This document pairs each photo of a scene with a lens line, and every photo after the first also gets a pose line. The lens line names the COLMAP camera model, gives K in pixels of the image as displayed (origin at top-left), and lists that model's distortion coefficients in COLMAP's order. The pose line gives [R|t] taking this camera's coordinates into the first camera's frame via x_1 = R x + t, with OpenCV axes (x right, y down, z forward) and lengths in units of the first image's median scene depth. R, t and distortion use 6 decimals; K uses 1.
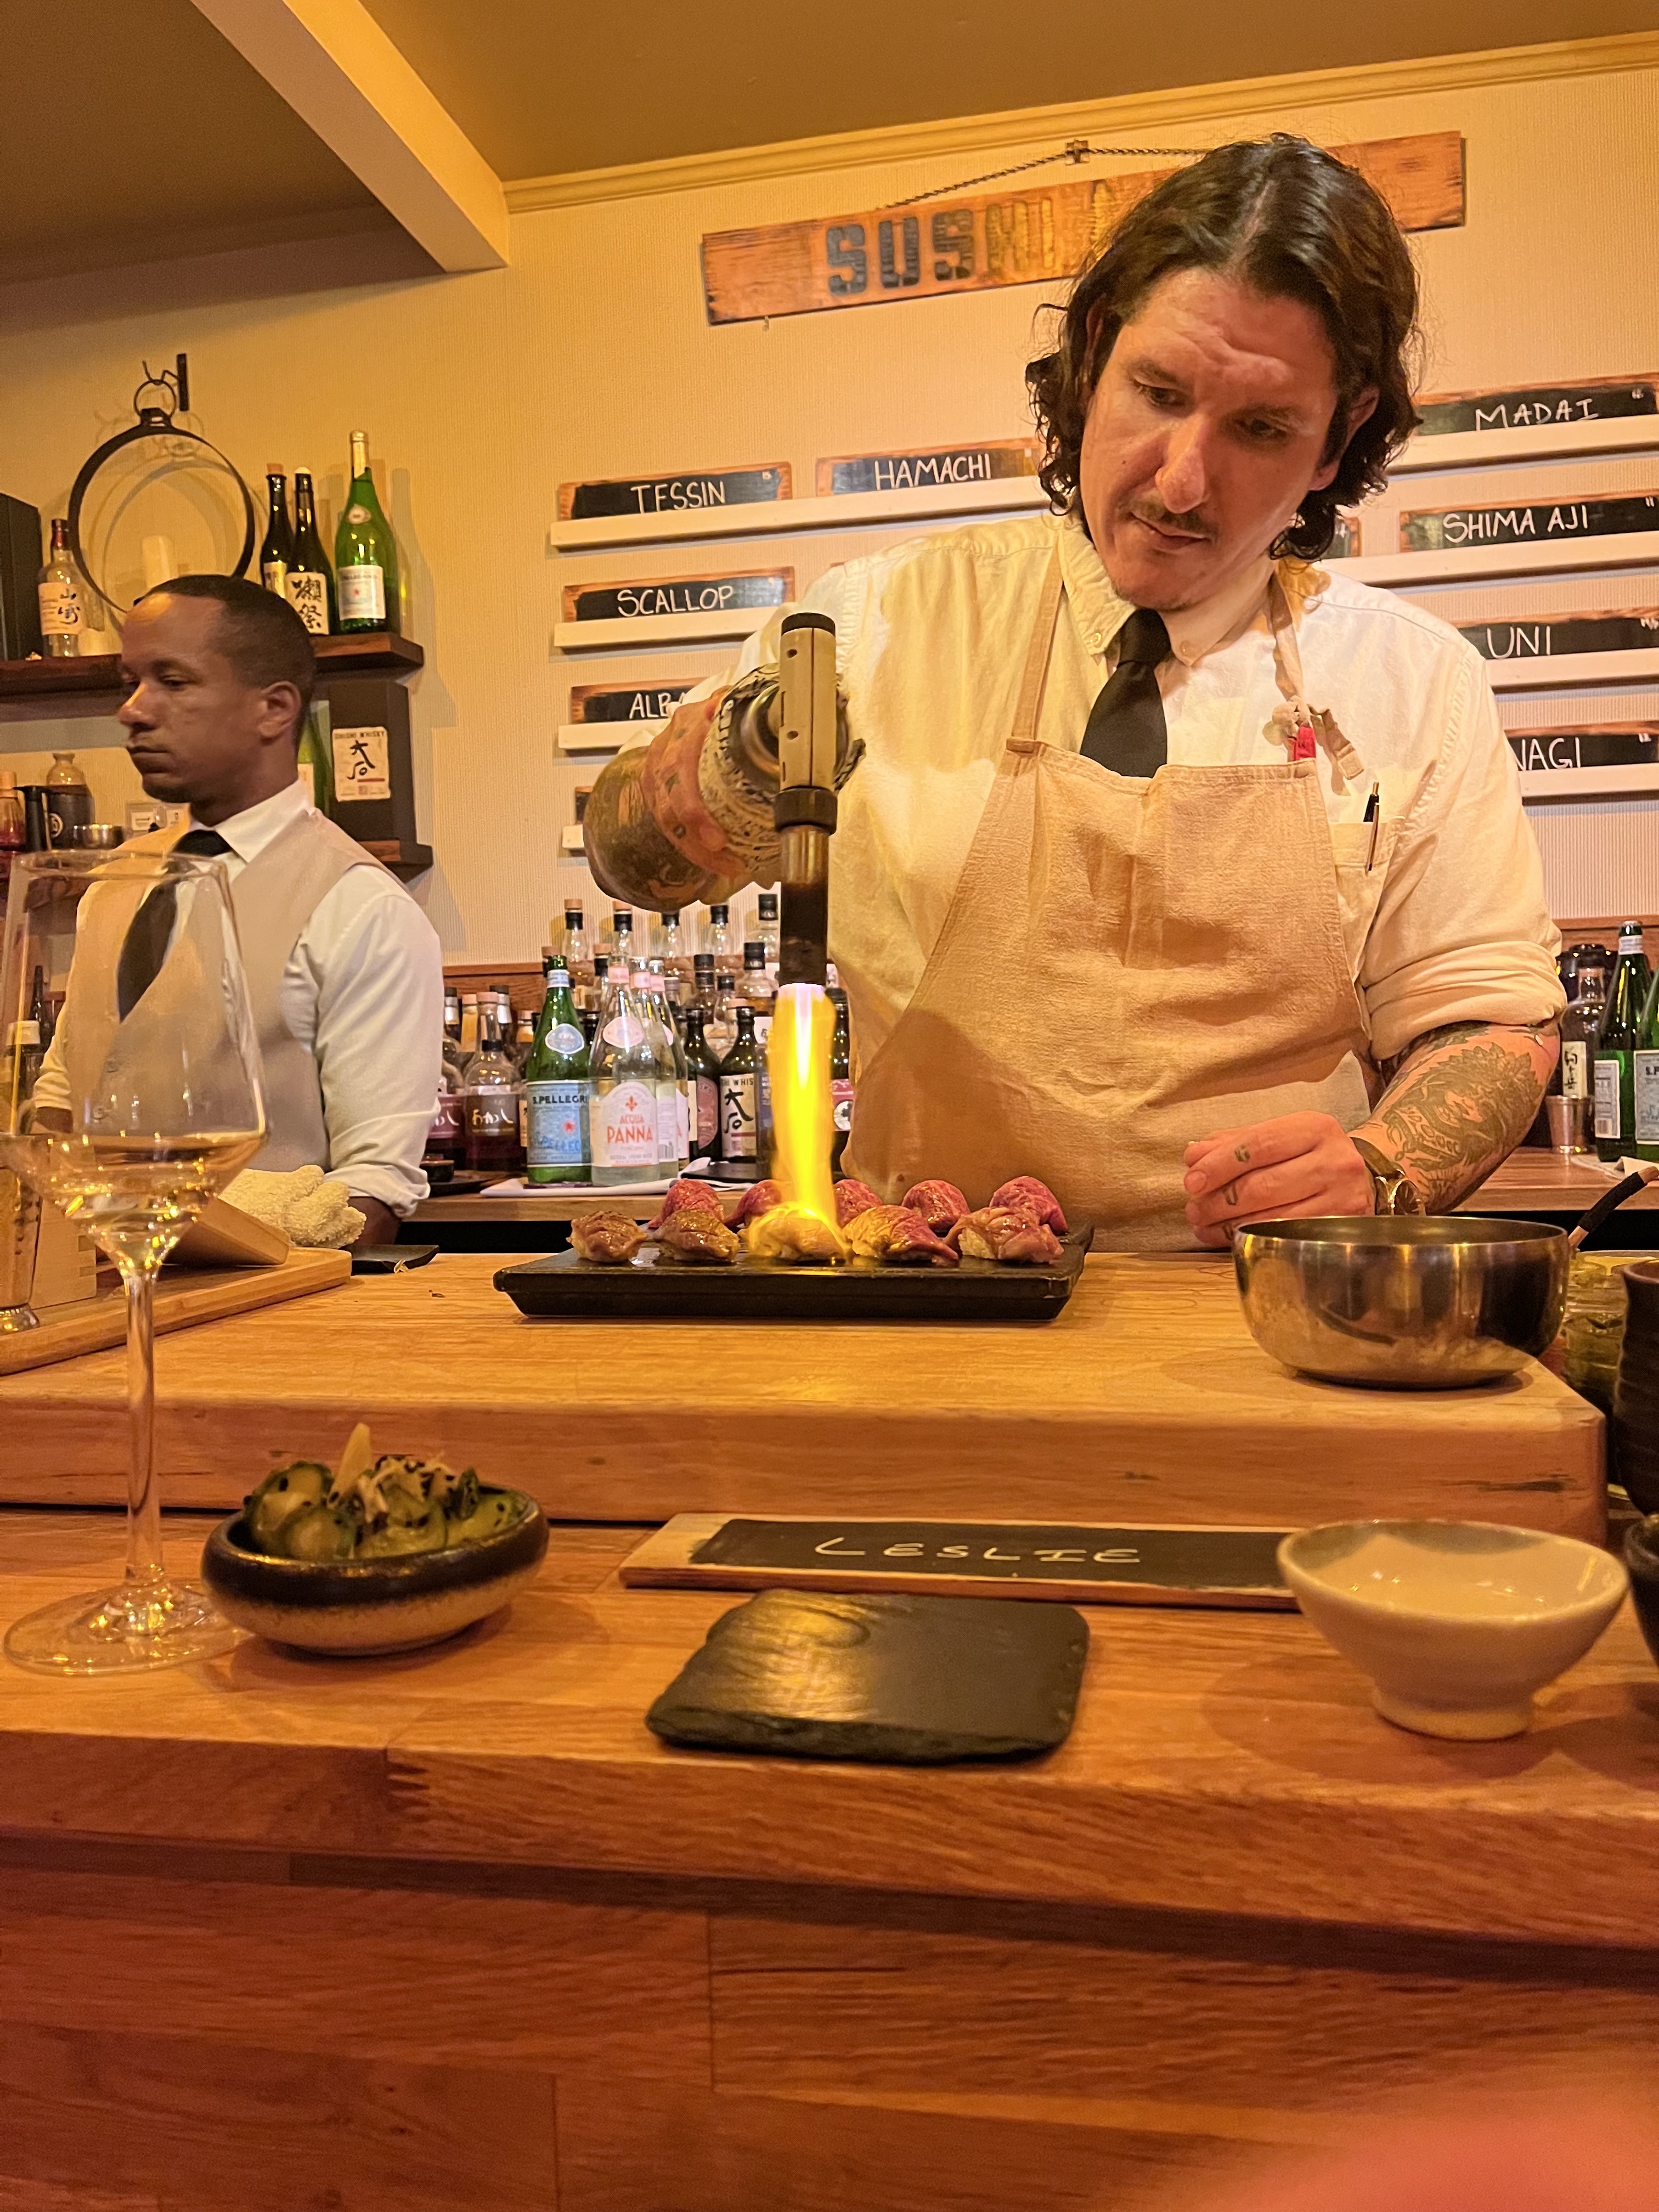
lens RADIAL K [[1702.2, 0, 818.6], [0, 1702.2, 1092.2], [0, 0, 1]] dist [0.009795, -0.029843]
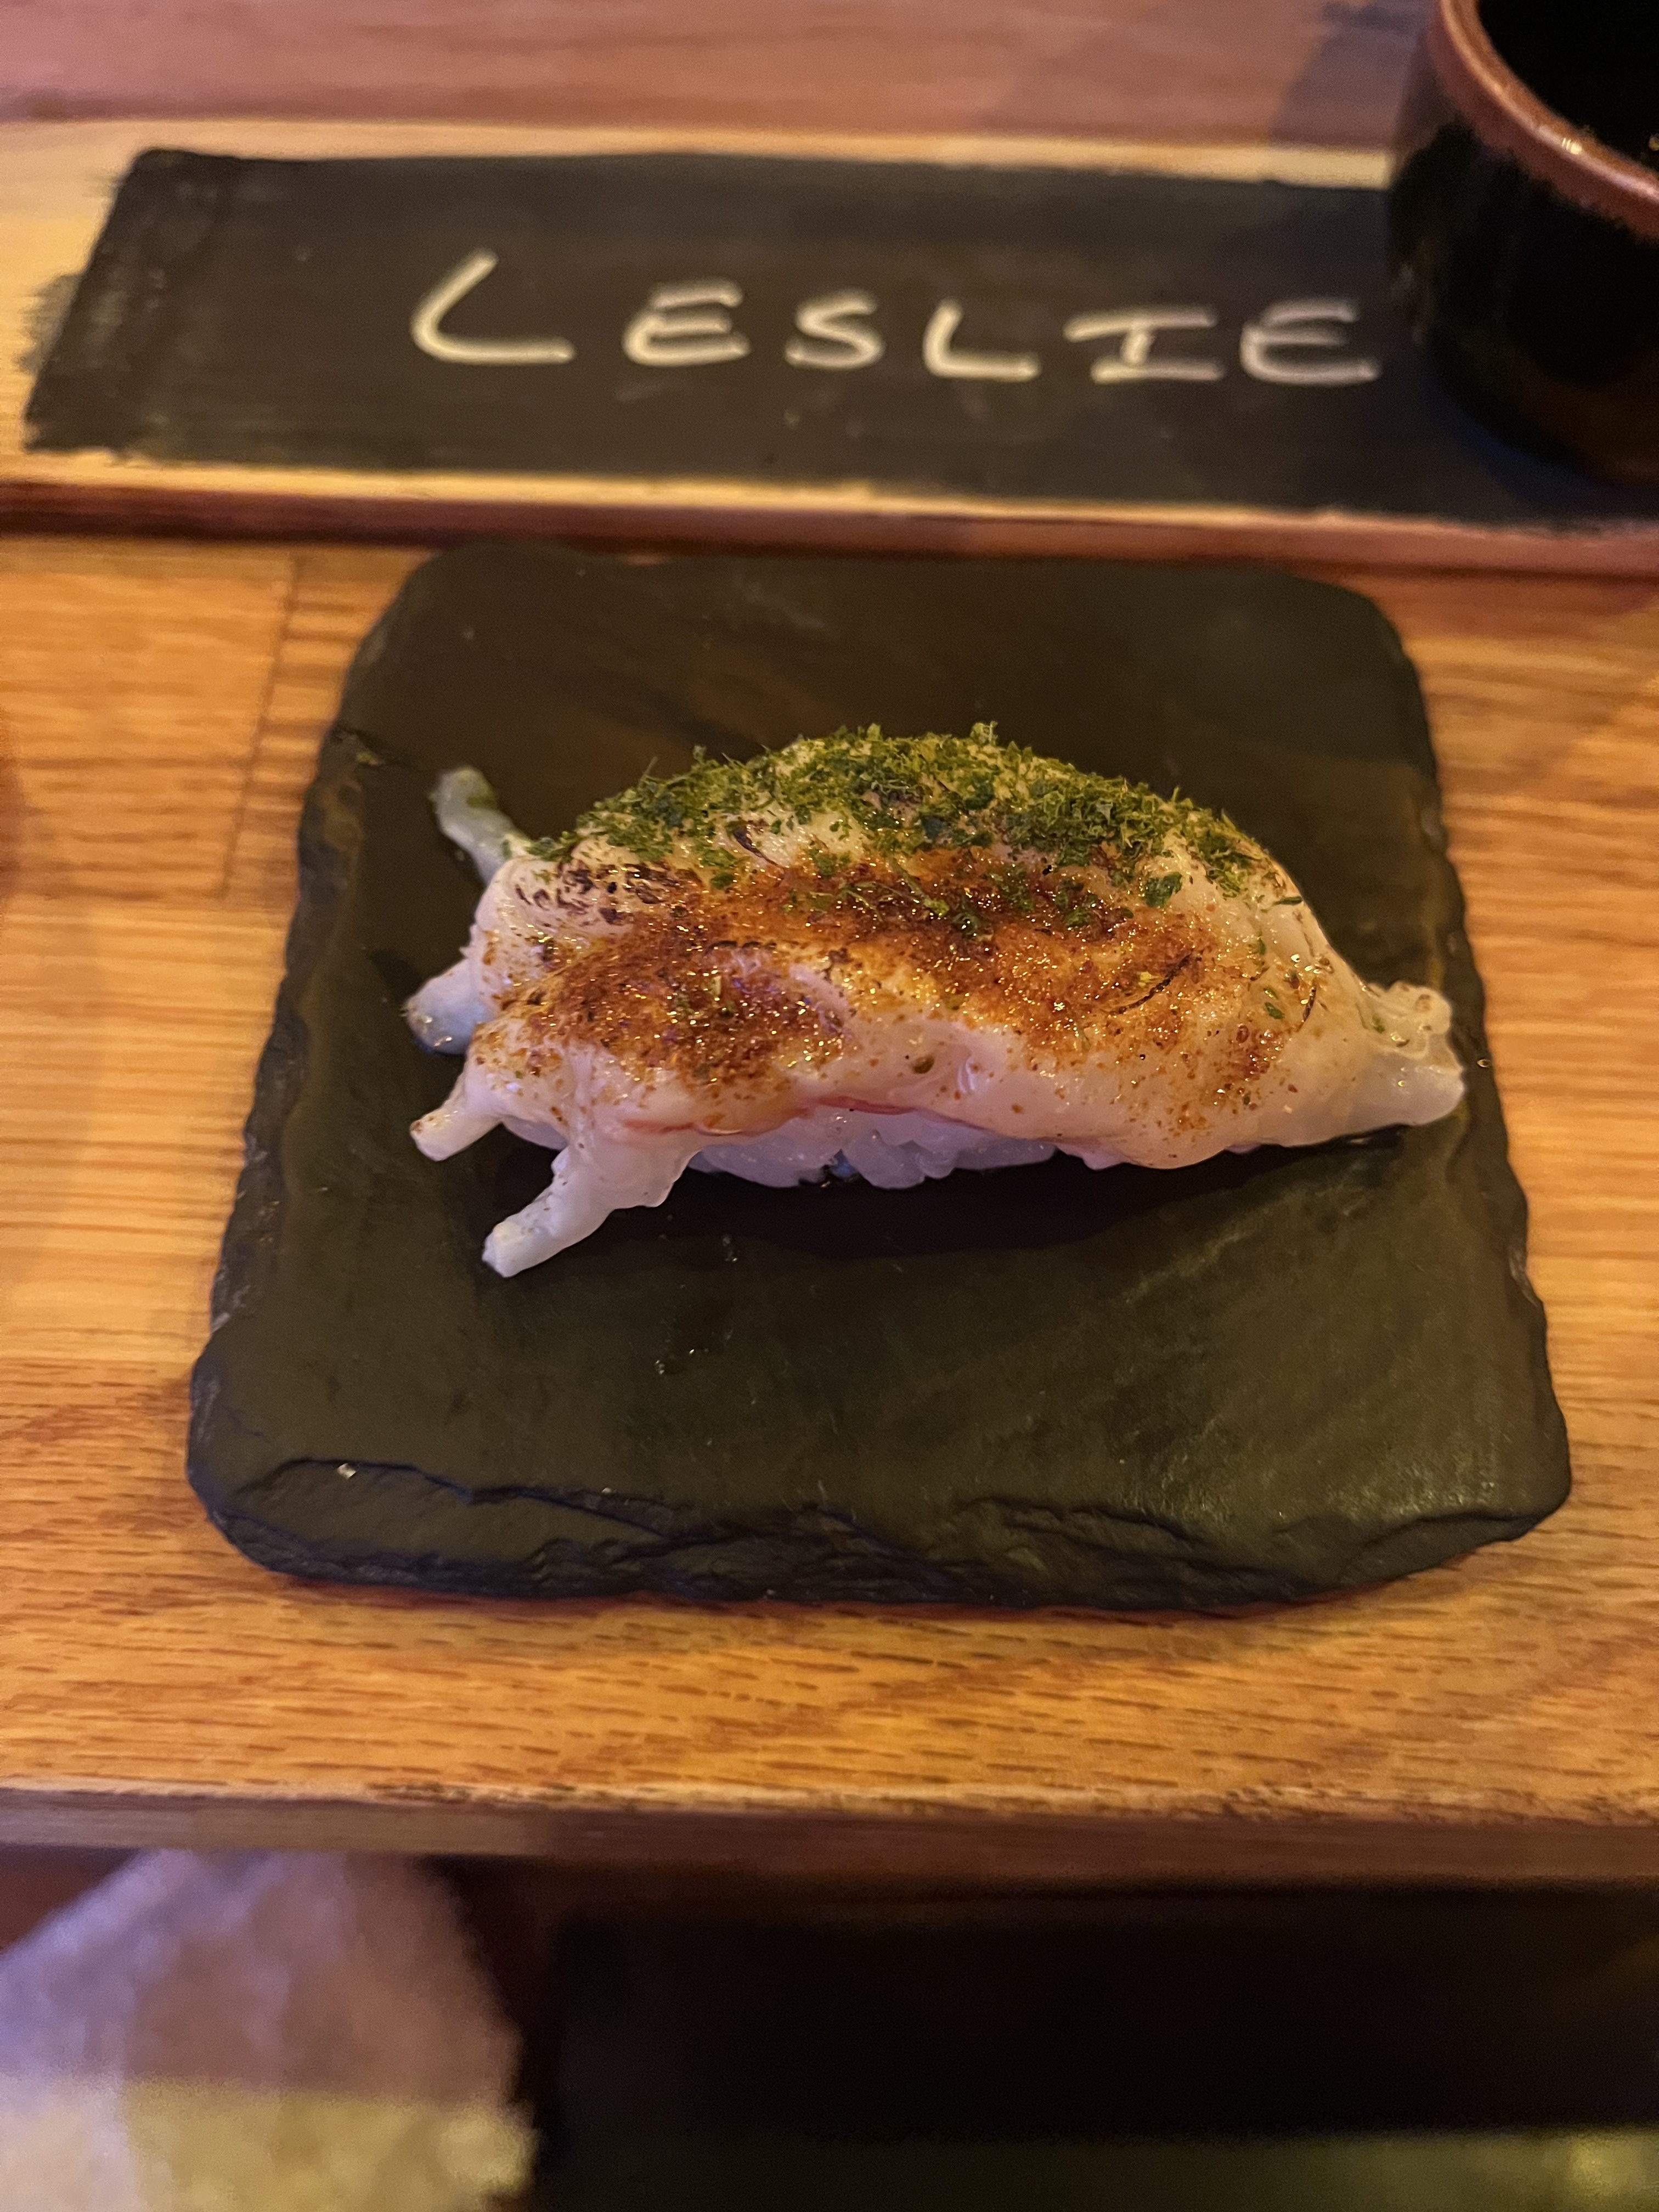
lens RADIAL K [[1702.2, 0, 828.8], [0, 1702.2, 1100.1], [0, 0, 1]] dist [0.009795, -0.029843]
pose [[0.980004, -0.133117, 0.147889, 0.006234], [-0.057050, 0.524062, 0.849767, 0.051171], [-0.190621, -0.841213, 0.505989, 0.584168]]
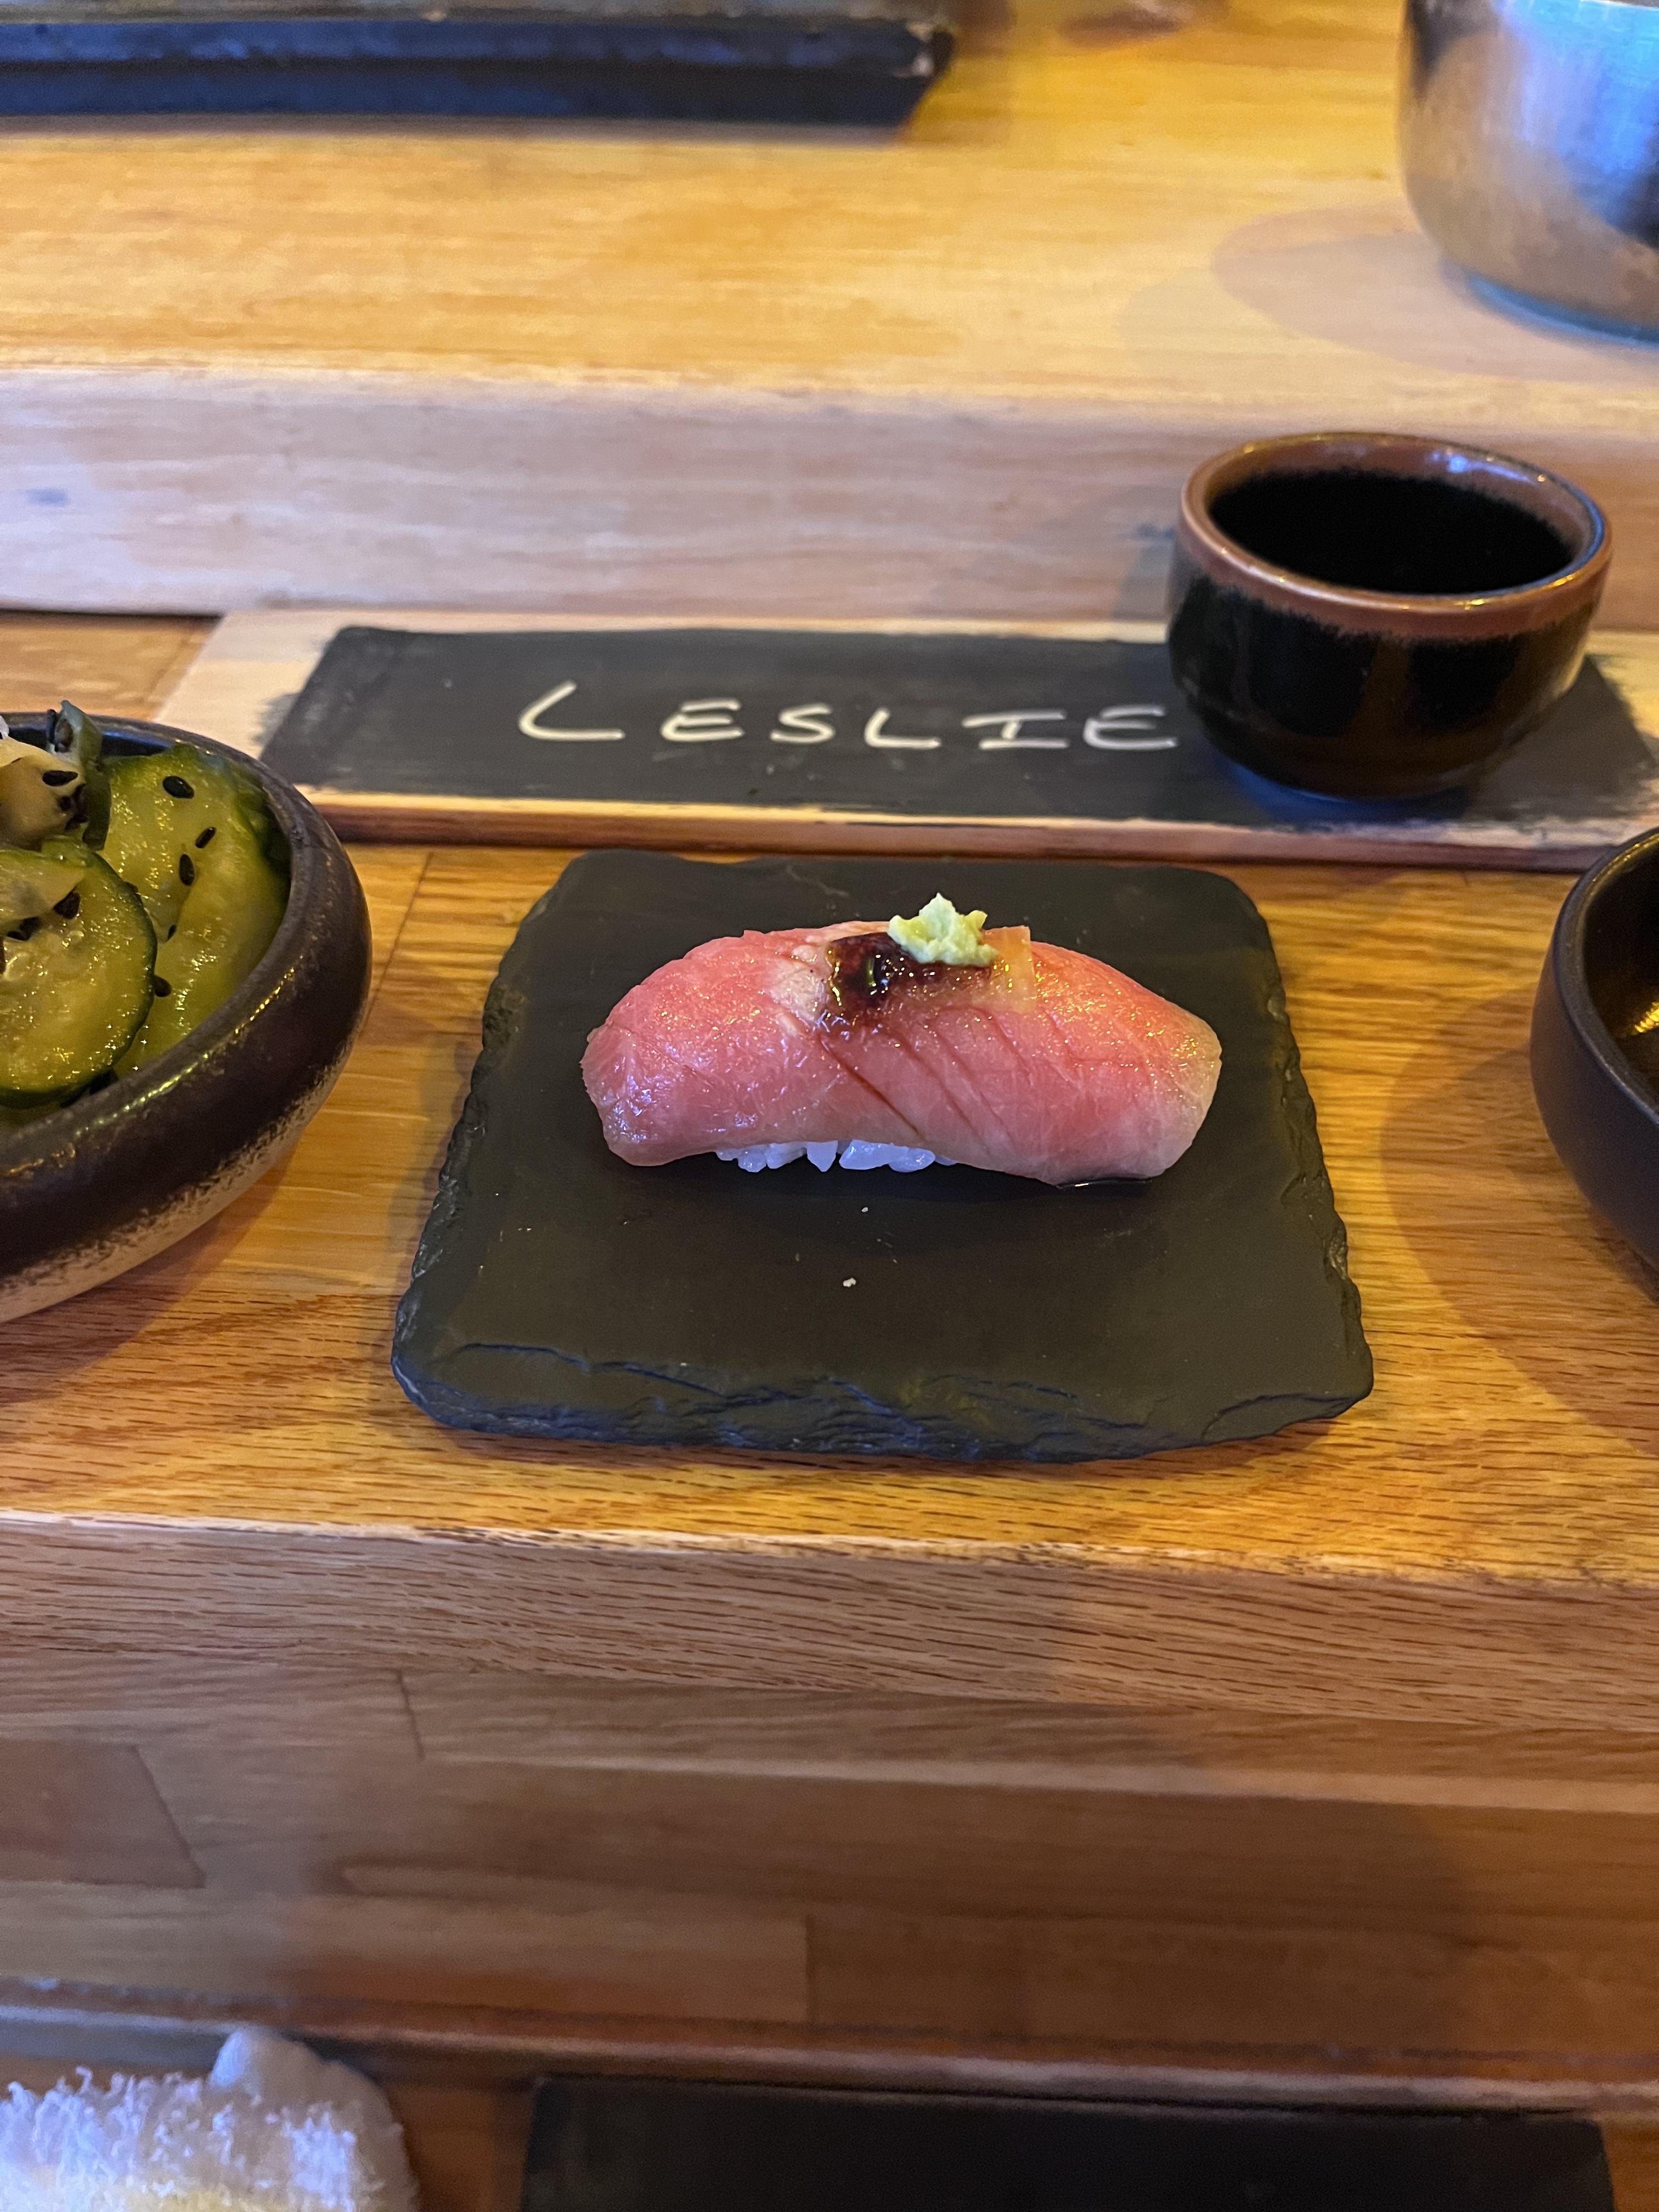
lens RADIAL K [[1702.2, 0, 807.4], [0, 1702.2, 1130.5], [0, 0, 1]] dist [0.009795, -0.029843]
pose [[0.988144, -0.077418, 0.132583, 0.004565], [-0.027758, 0.759241, 0.650217, 0.030622], [-0.151001, -0.646188, 0.748091, 0.459426]]
